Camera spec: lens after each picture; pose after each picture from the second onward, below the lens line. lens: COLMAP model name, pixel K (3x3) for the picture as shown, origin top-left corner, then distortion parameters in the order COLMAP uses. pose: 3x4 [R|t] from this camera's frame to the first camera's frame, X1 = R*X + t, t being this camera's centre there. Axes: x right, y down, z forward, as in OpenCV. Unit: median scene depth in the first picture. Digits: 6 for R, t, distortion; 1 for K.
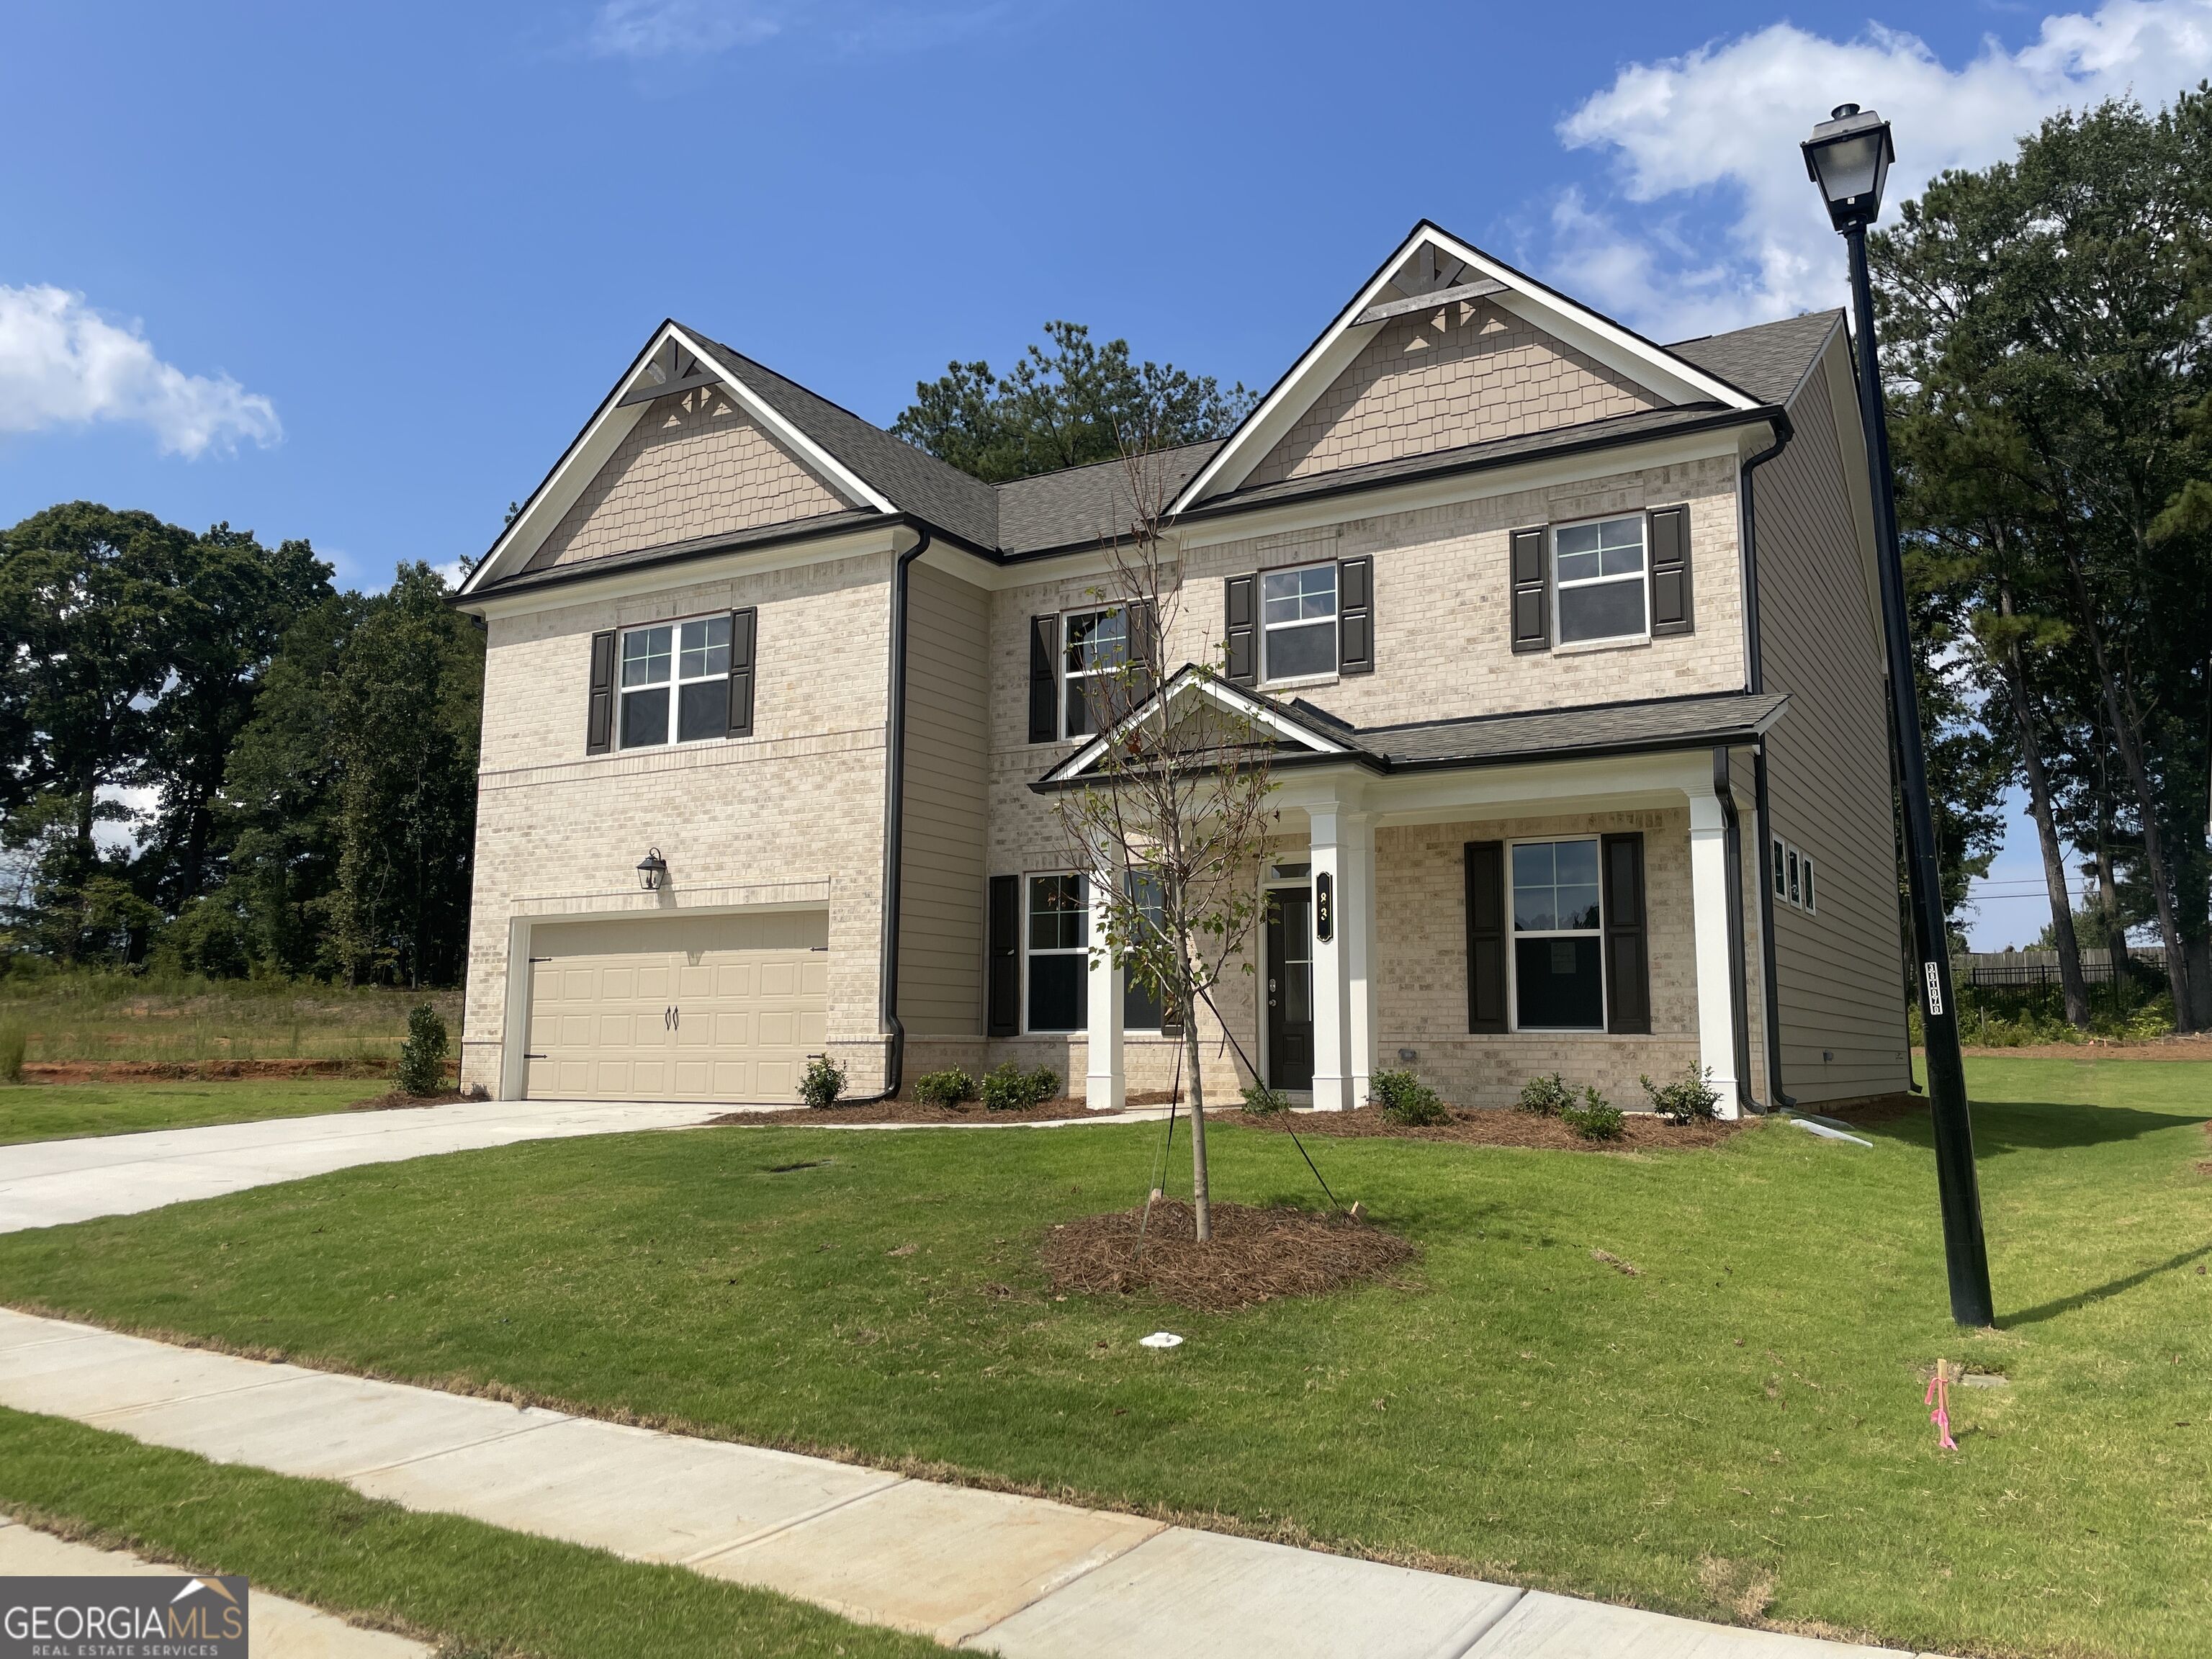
lens RADIAL K [[1688.4, 0, 1121.6], [0, 1688.4, 821.7], [0, 0, 1]] dist [0.072130, -0.103420]
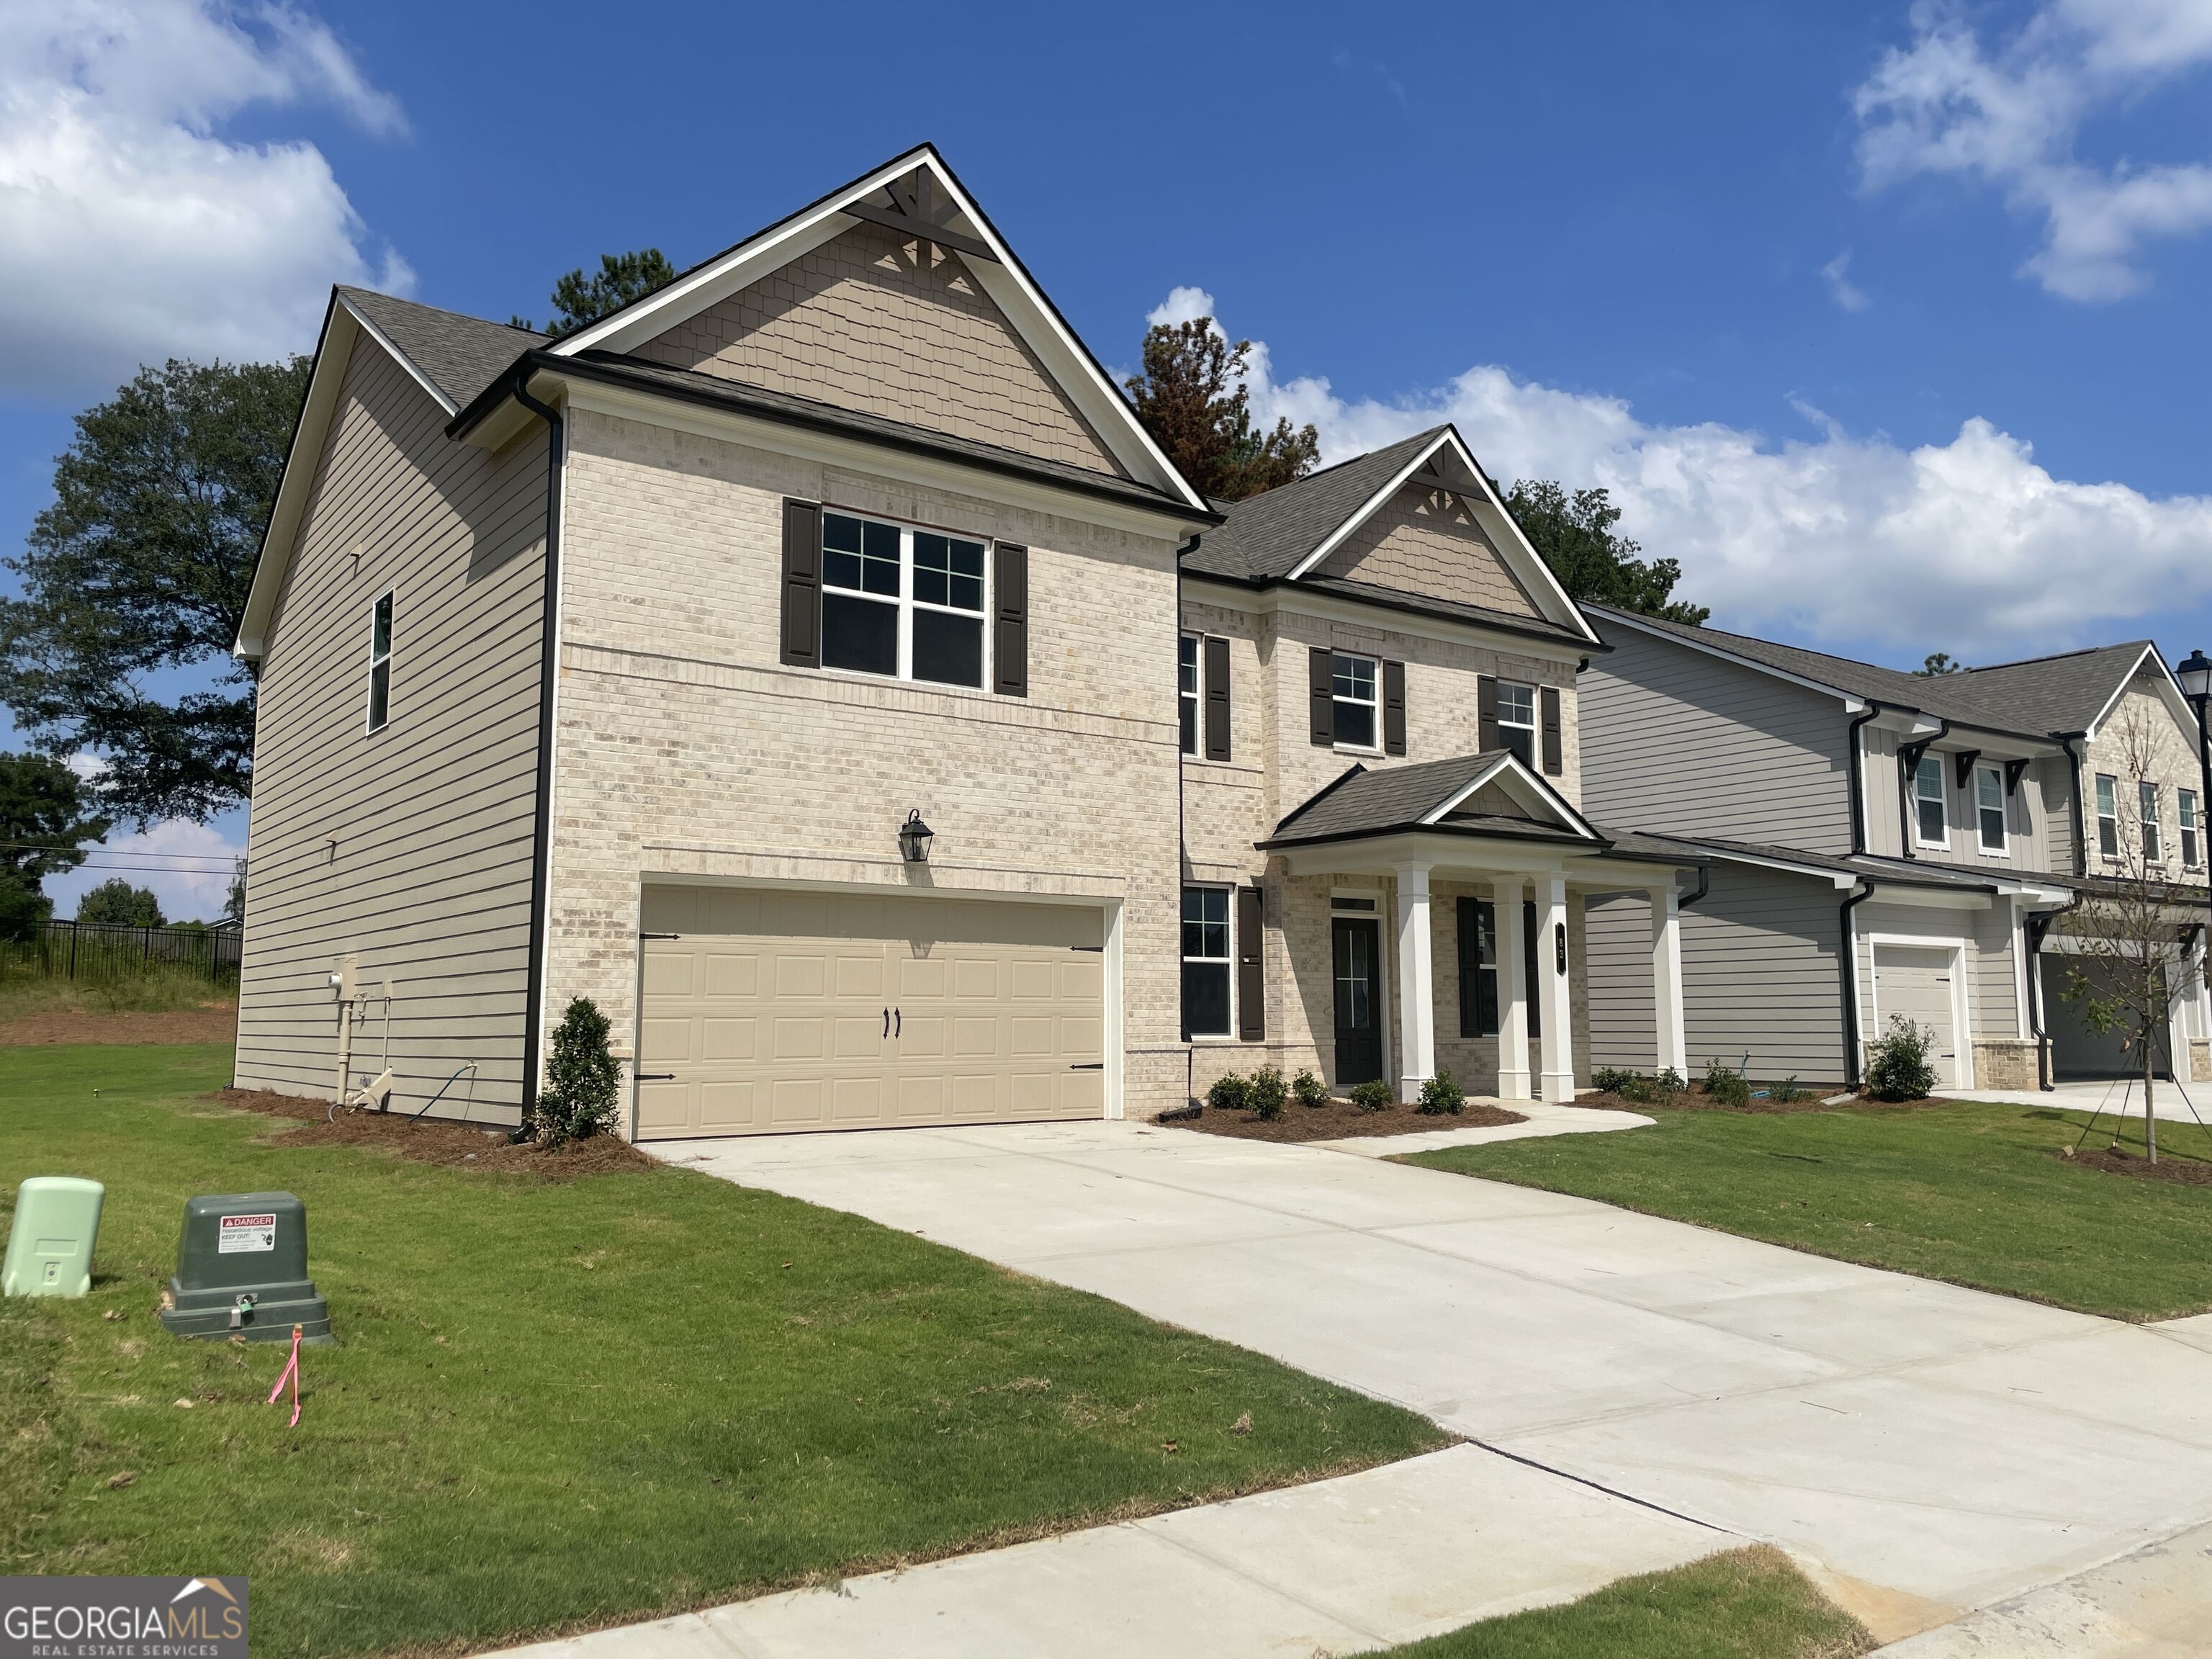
lens RADIAL K [[1688.4, 0, 1121.6], [0, 1688.4, 821.7], [0, 0, 1]] dist [0.072130, -0.103420]
pose [[0.385932, 0.104634, 0.916574, -0.978287], [-0.123333, 0.990480, -0.061140, 0.058570], [-0.914246, -0.089448, 0.395163, 0.607514]]
